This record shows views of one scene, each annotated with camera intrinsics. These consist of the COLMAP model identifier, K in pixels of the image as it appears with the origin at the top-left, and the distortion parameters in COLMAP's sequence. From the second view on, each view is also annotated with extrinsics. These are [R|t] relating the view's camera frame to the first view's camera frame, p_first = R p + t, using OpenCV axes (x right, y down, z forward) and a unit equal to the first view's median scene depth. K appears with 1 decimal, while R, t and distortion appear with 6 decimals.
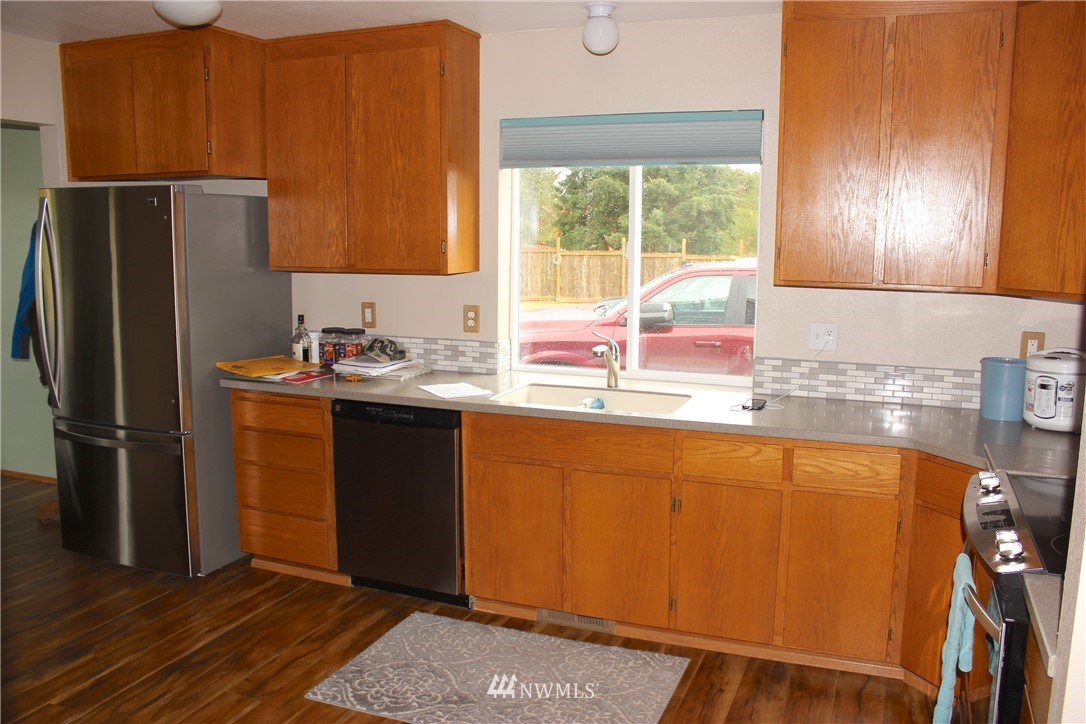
lens RADIAL K [[898.9, 0, 545.7], [0, 898.9, 373.4], [0, 0, 1]] dist [-0.162983, 0.142823]
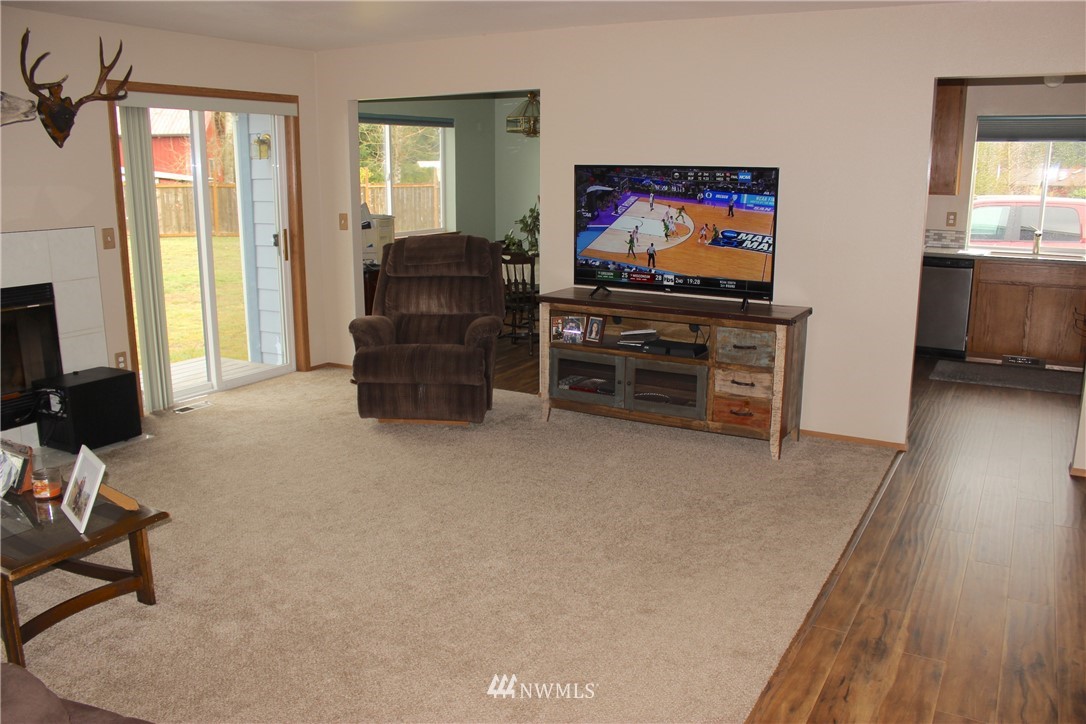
lens RADIAL K [[898.9, 0, 545.7], [0, 898.9, 373.4], [0, 0, 1]] dist [-0.162983, 0.142823]
pose [[0.991478, 0.022125, -0.128380, -0.815162], [-0.013878, 0.997803, 0.064782, 0.186894], [0.129531, -0.062448, 0.989607, -1.145575]]
